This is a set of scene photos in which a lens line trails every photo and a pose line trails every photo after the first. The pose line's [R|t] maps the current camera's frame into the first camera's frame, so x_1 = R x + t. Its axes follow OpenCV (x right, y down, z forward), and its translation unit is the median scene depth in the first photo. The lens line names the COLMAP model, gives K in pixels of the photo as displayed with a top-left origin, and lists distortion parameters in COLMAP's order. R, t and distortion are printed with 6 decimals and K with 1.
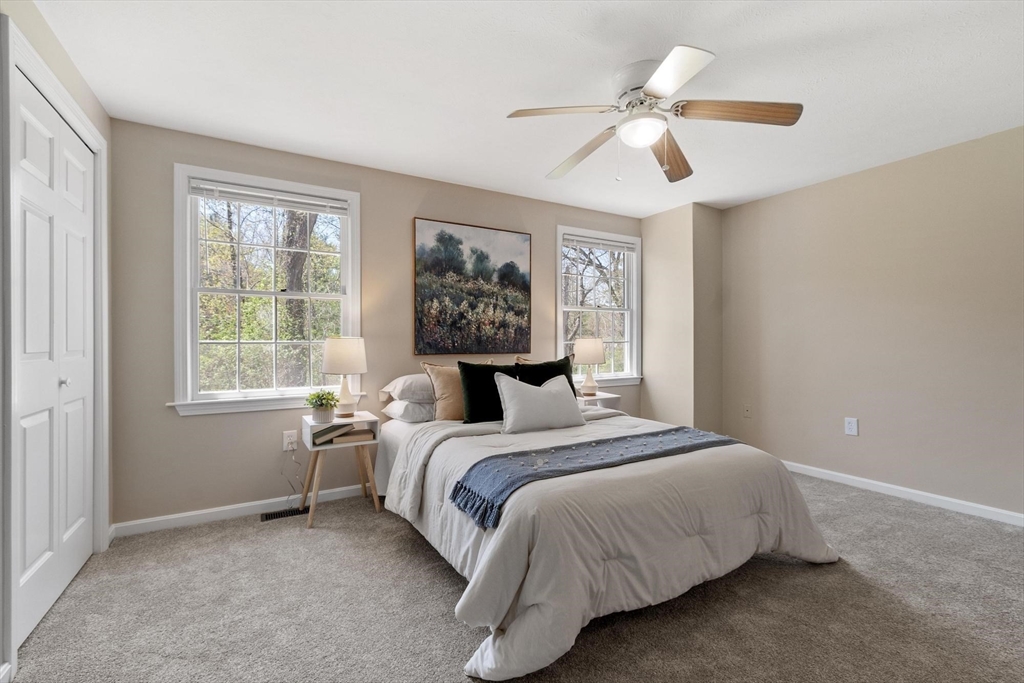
lens RADIAL K [[432.1, 0, 512.0], [0, 432.1, 341.5], [0, 0, 1]] dist [-0.001706, -0.000032]
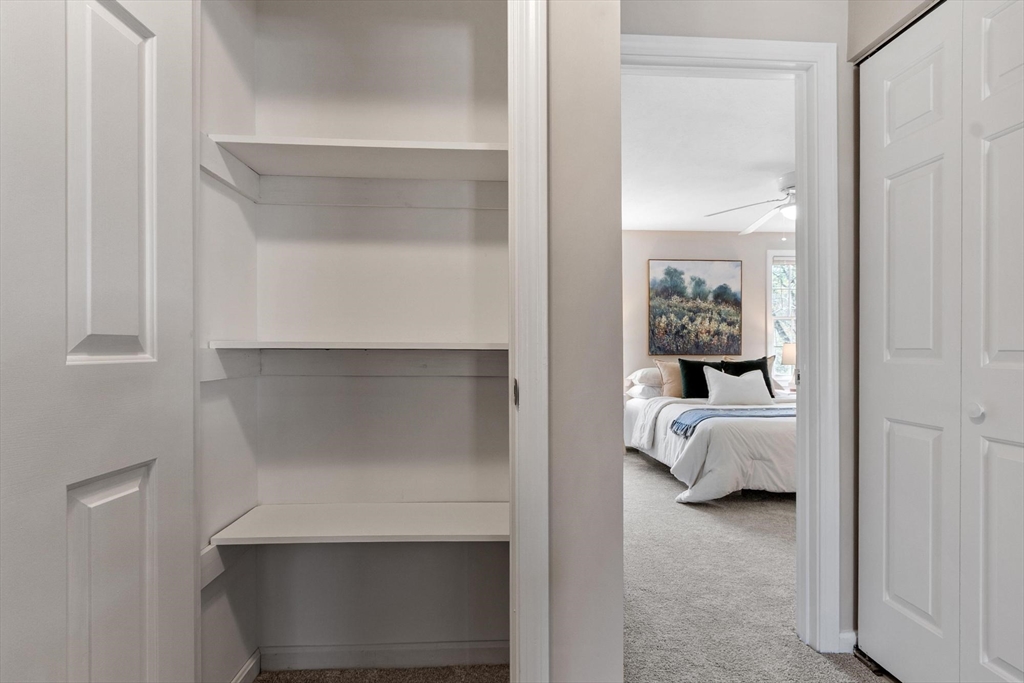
lens RADIAL K [[519.1, 0, 512.0], [0, 519.1, 341.5], [0, 0, 1]] dist [-0.000361, -0.000105]
pose [[0.891700, -0.002725, -0.452618, 0.147369], [-0.004987, 0.999862, -0.015844, 0.015482], [0.452599, 0.016385, 0.891564, -0.730296]]
